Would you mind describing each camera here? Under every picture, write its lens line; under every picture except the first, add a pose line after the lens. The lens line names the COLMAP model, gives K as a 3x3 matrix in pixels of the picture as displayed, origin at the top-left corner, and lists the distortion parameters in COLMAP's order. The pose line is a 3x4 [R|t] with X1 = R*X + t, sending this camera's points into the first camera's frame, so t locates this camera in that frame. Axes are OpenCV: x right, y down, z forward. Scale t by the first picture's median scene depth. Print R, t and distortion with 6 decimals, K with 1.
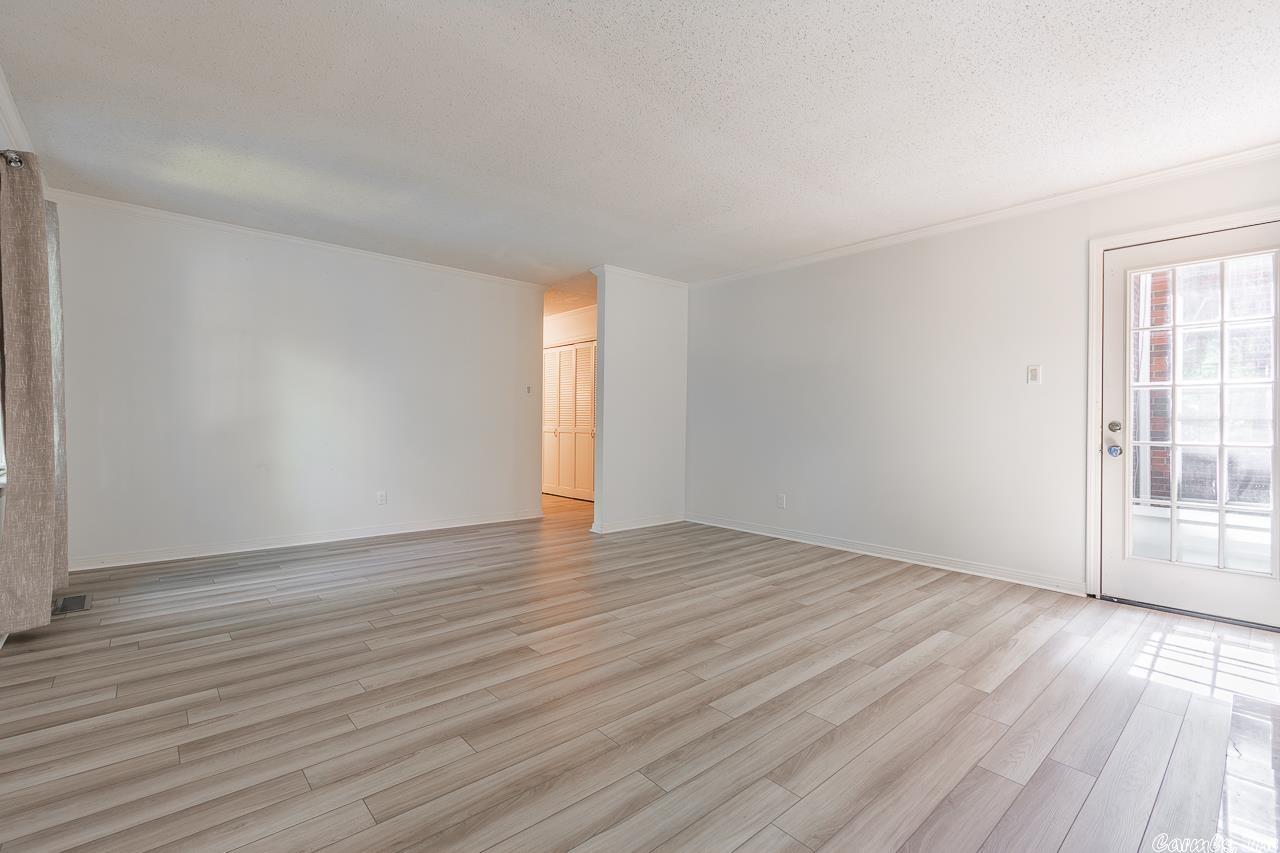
lens RADIAL K [[565.4, 0, 644.1], [0, 565.4, 421.2], [0, 0, 1]] dist [0.001165, 0.000185]
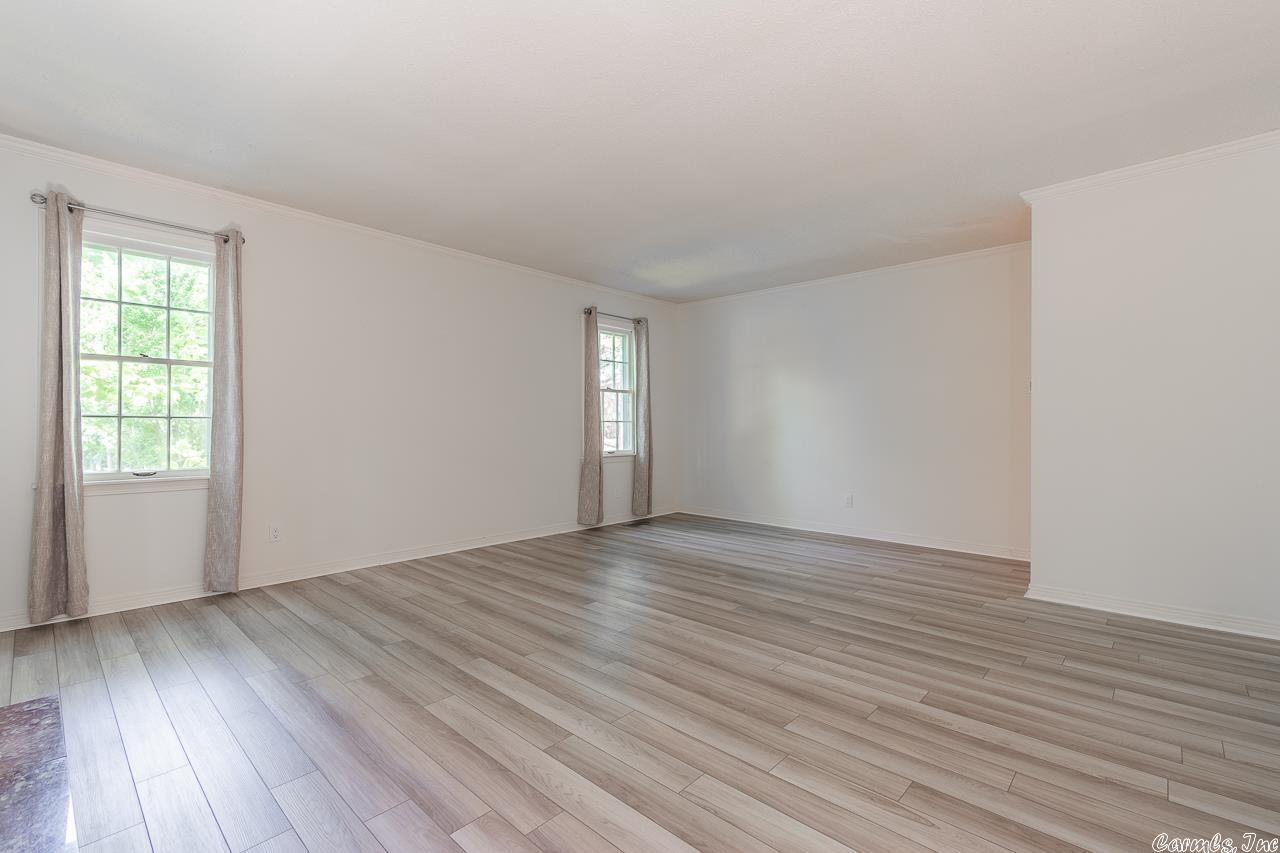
lens RADIAL K [[565.4, 0, 644.1], [0, 565.4, 421.2], [0, 0, 1]] dist [0.001165, 0.000185]
pose [[0.097464, -0.019289, -0.995052, 0.818539], [-0.000176, 0.999812, -0.019399, 0.008229], [0.995239, 0.002066, 0.097443, 0.732274]]
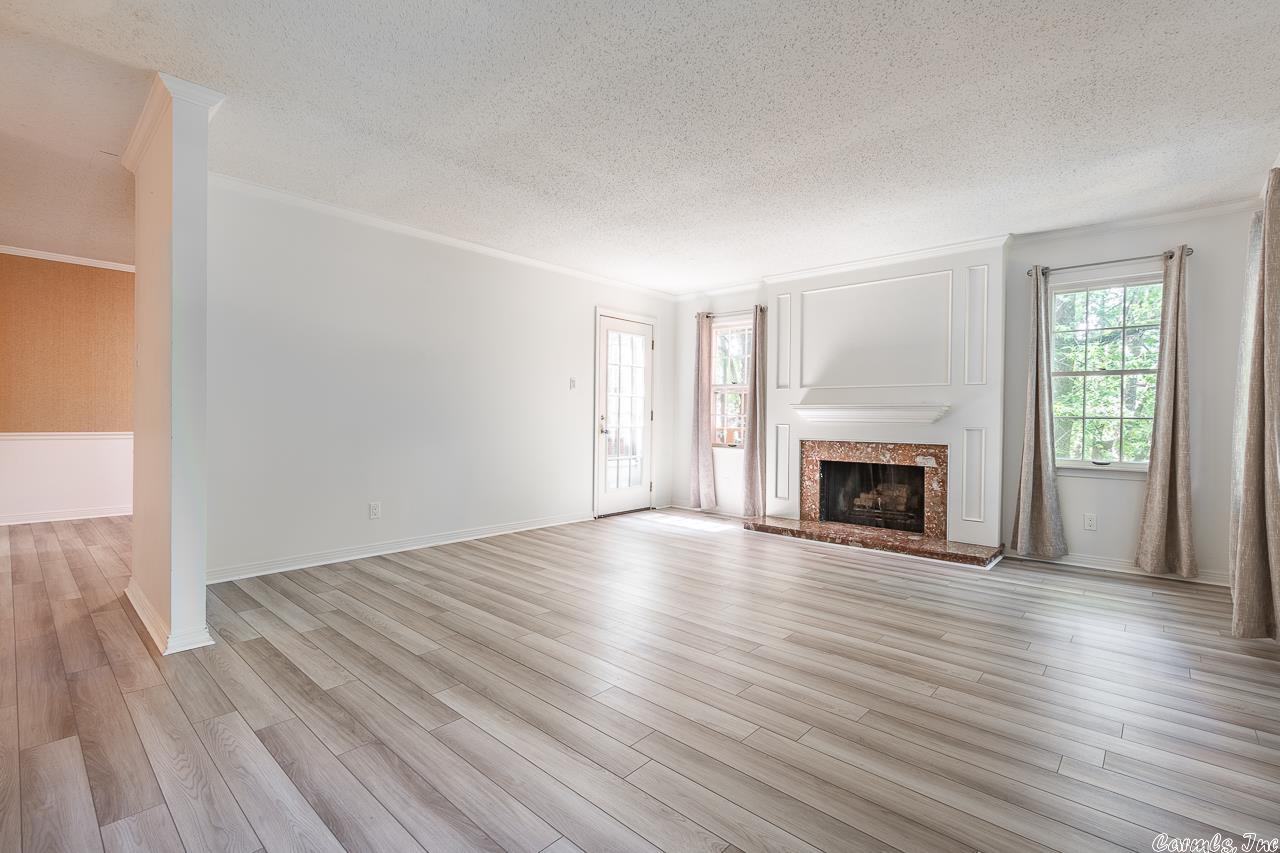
lens RADIAL K [[565.4, 0, 644.1], [0, 565.4, 421.2], [0, 0, 1]] dist [0.001165, 0.000185]
pose [[-0.113492, -0.018587, 0.993365, -0.893211], [-0.015235, 0.999740, 0.016965, -0.010198], [-0.993422, -0.013209, -0.113745, 1.030192]]
